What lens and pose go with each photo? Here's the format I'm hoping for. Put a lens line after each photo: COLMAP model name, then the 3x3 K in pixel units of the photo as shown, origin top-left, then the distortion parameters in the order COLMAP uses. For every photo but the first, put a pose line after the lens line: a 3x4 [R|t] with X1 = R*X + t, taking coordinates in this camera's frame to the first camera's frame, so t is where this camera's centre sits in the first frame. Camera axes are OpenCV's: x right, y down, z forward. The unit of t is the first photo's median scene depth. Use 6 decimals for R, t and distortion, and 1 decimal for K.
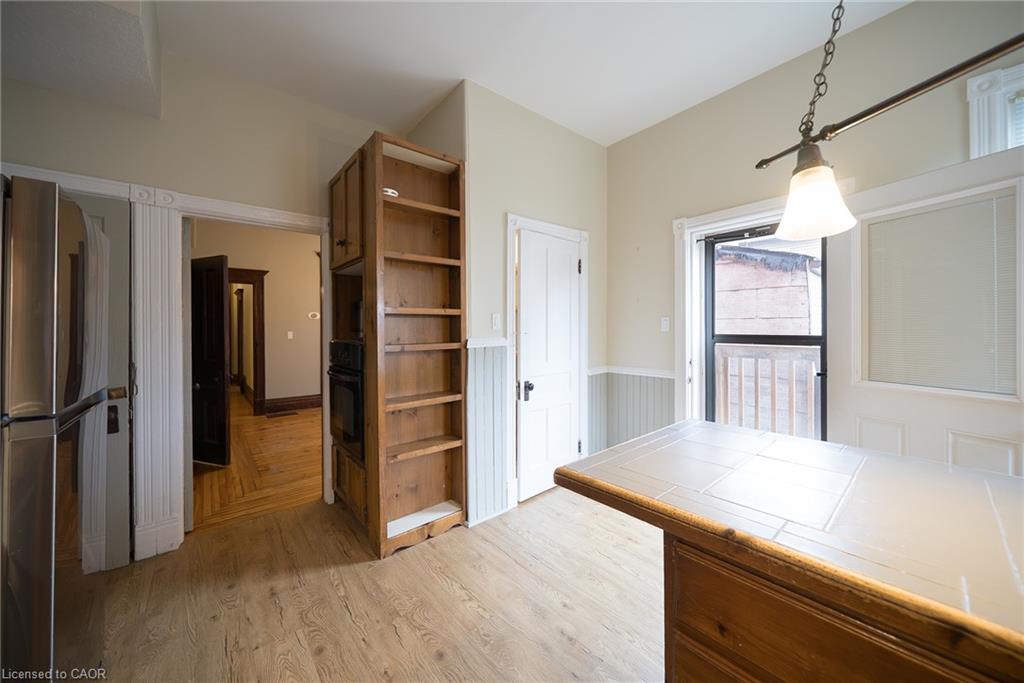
lens RADIAL K [[371.2, 0, 518.7], [0, 371.2, 328.5], [0, 0, 1]] dist [-0.001030, 0.000064]
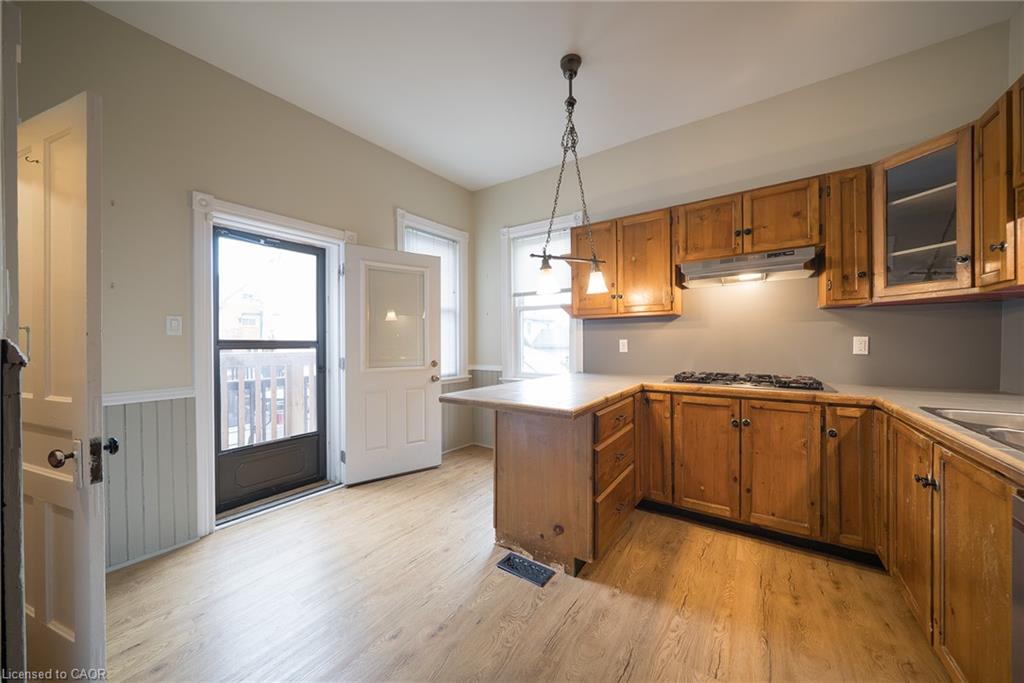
lens RADIAL K [[354.3, 0, 503.4], [0, 354.3, 338.3], [0, 0, 1]] dist [-0.006935, -0.000096]
pose [[-0.238602, 0.012768, 0.971034, -0.533624], [0.002571, 0.999918, -0.012516, 0.029242], [-0.971114, -0.000489, -0.238615, 0.661366]]
